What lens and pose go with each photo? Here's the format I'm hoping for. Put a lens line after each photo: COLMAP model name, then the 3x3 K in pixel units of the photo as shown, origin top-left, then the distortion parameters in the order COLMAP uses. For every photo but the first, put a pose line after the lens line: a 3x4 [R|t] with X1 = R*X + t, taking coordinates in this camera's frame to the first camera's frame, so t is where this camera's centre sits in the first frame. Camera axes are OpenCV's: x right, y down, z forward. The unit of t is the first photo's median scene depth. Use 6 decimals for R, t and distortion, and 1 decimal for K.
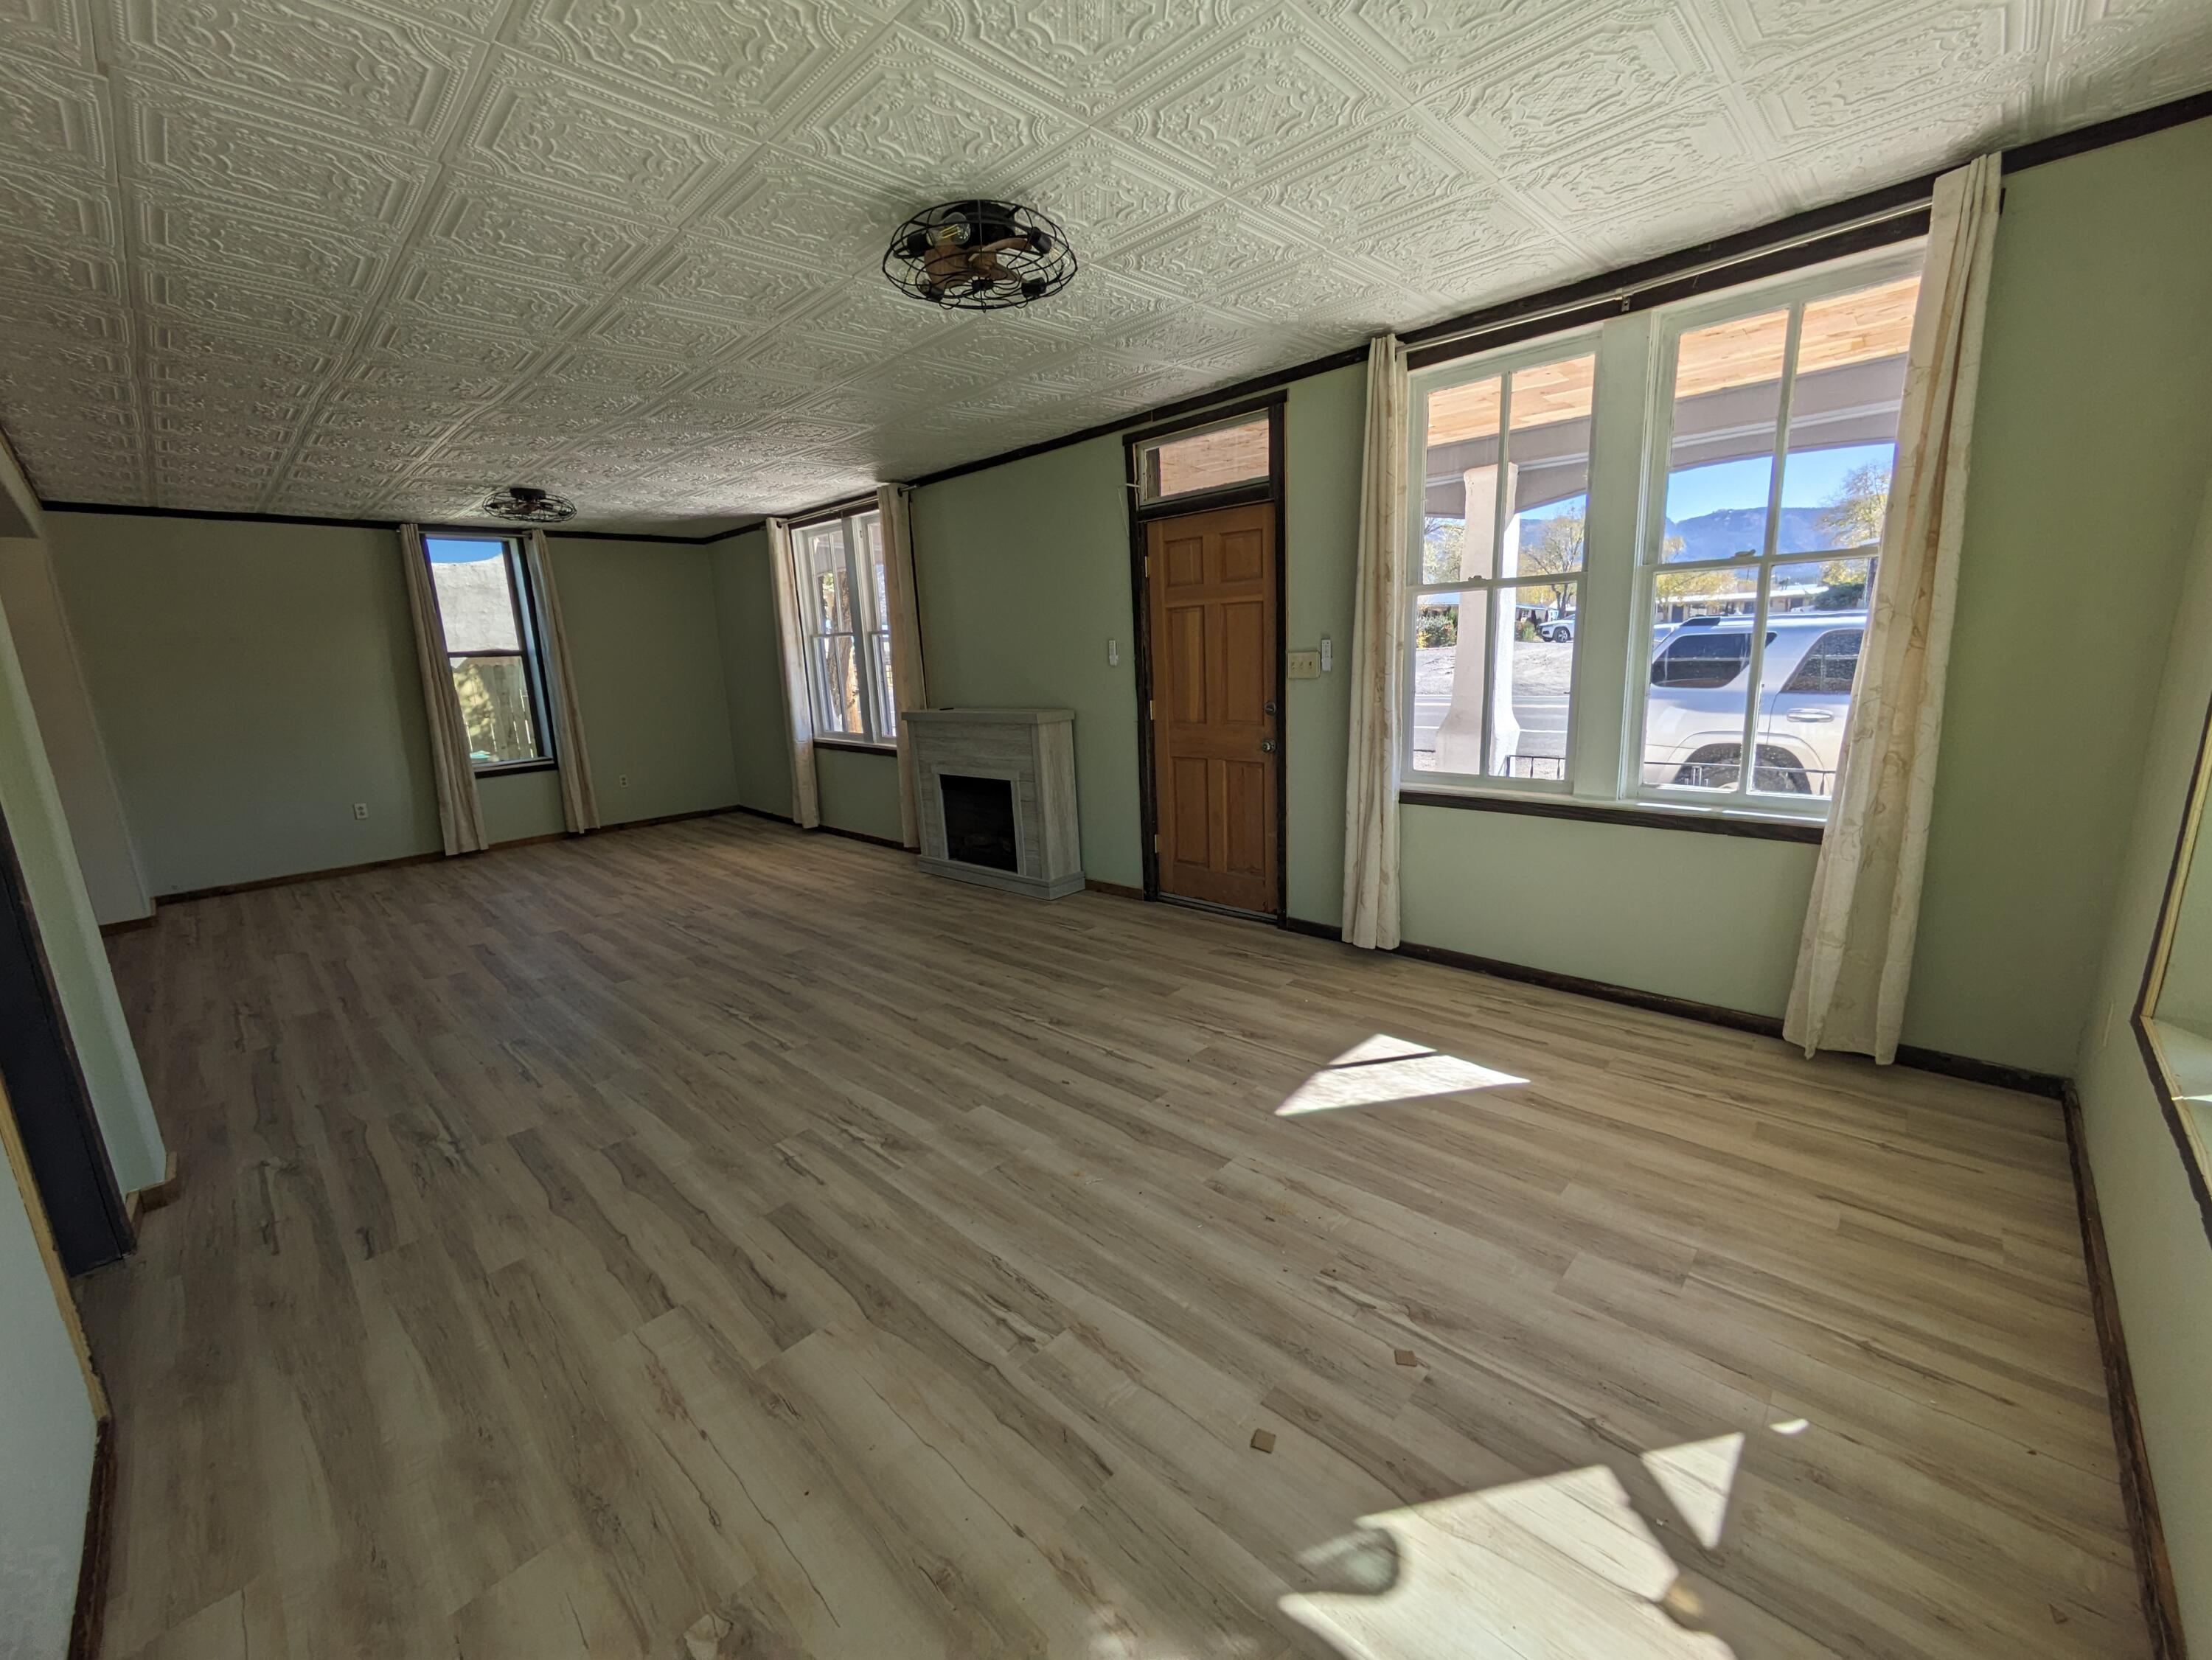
lens RADIAL K [[886.0, 0, 1106.0], [0, 886.0, 830.0], [0, 0, 1]] dist [-0.000157, 0.000055]
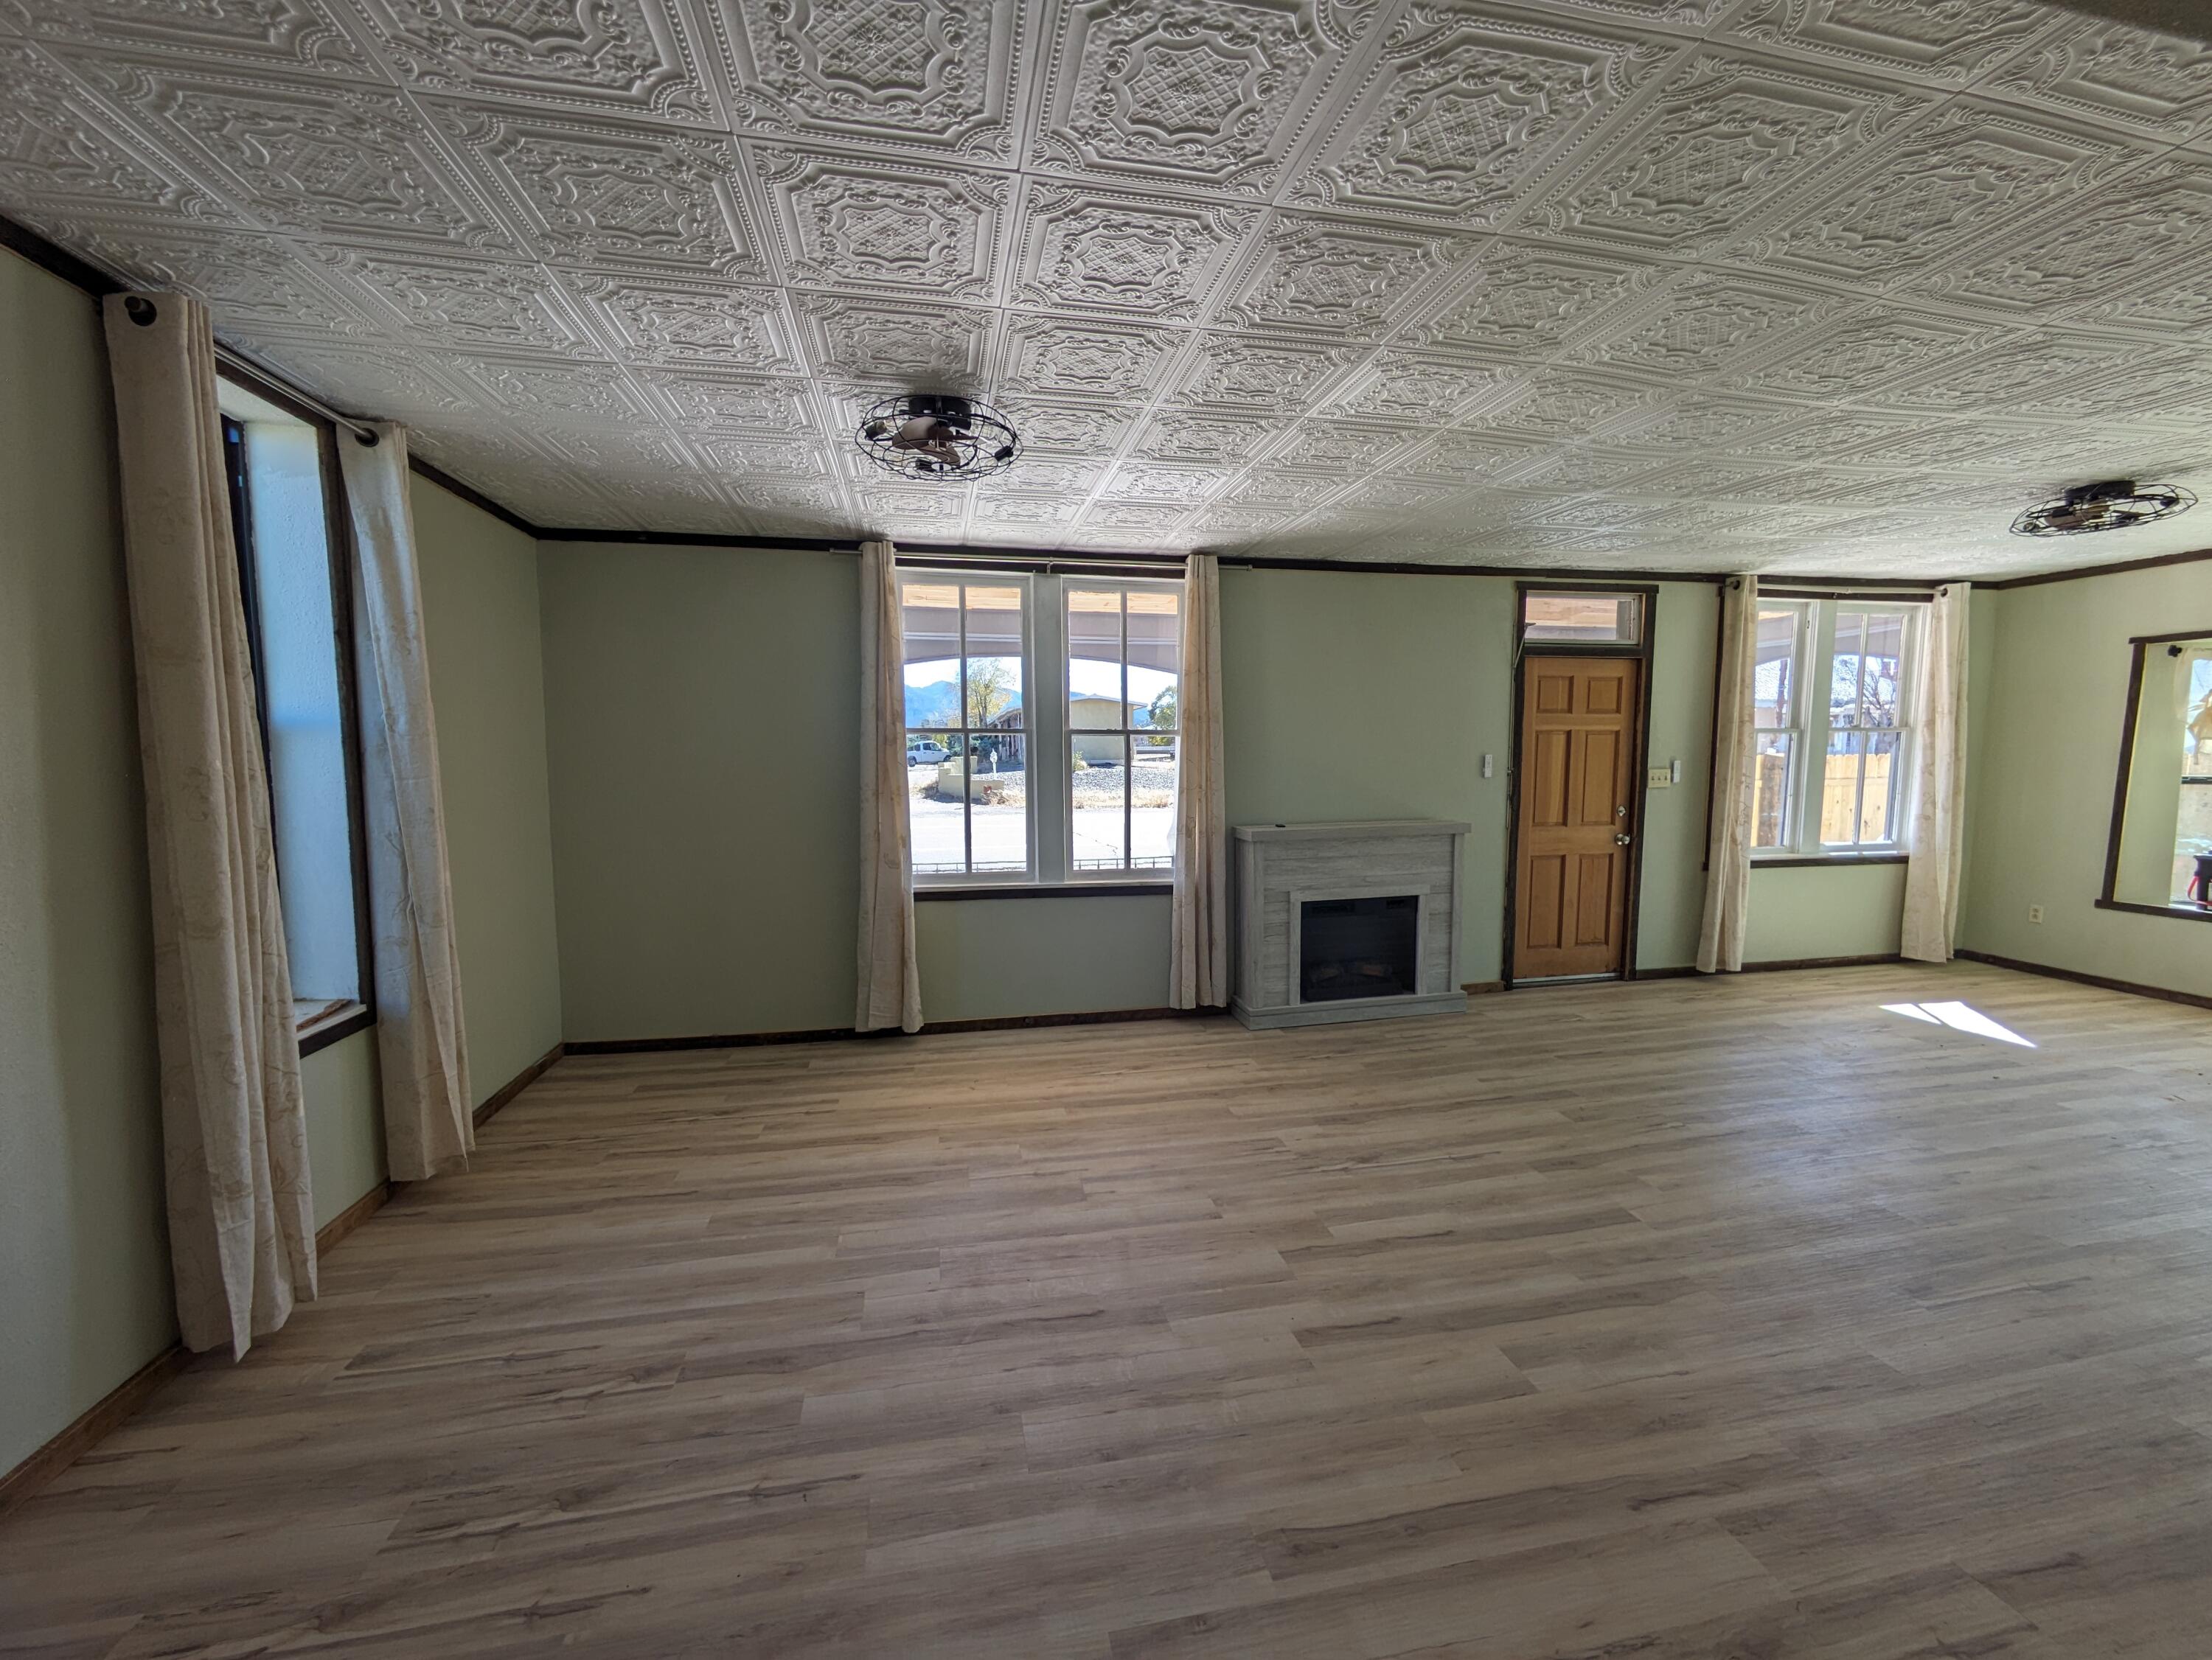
lens RADIAL K [[879.8, 0, 1106.0], [0, 879.8, 830.0], [0, 0, 1]] dist [0.000215, 0.000758]
pose [[0.563035, -0.029203, 0.825917, -1.233019], [0.151164, 0.986155, -0.068181, -0.127681], [-0.812491, 0.163237, 0.559654, 0.841144]]
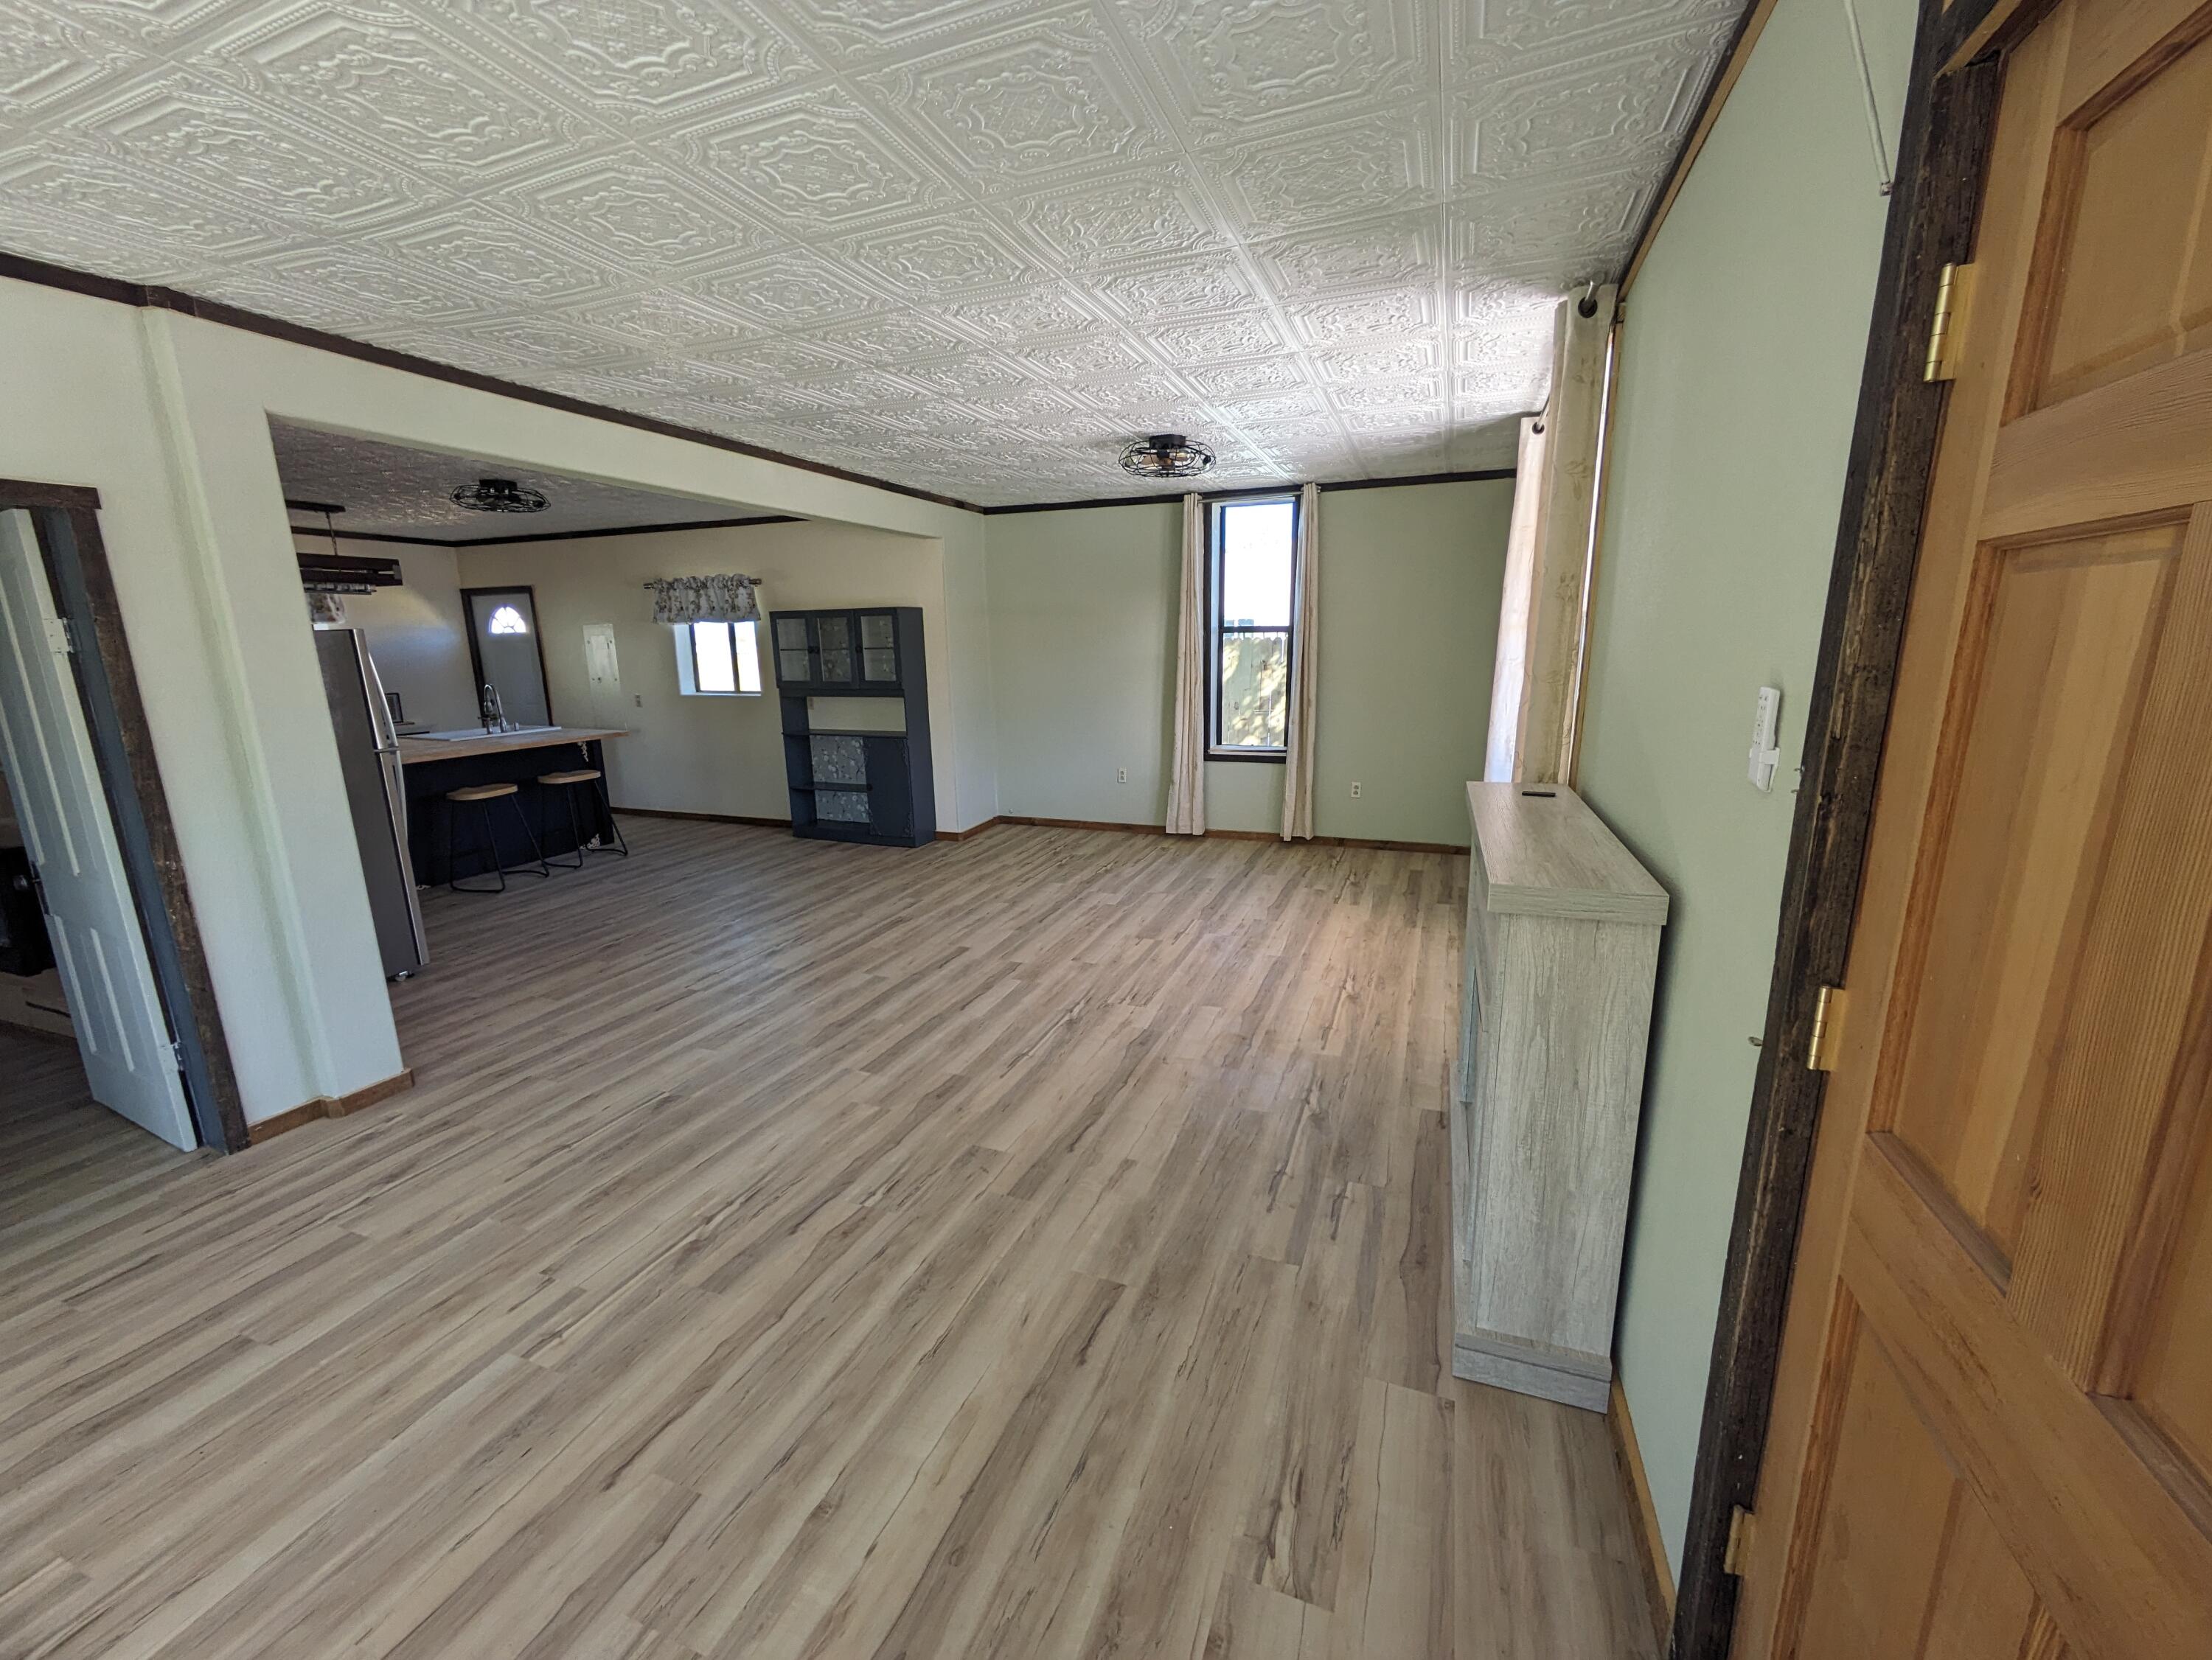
lens RADIAL K [[879.8, 0, 1106.0], [0, 879.8, 830.0], [0, 0, 1]] dist [0.000215, 0.000758]
pose [[0.385365, 0.231767, -0.893184, 0.174124], [-0.187288, 0.967442, 0.170231, -0.195801], [0.903558, 0.101682, 0.416226, 0.788021]]
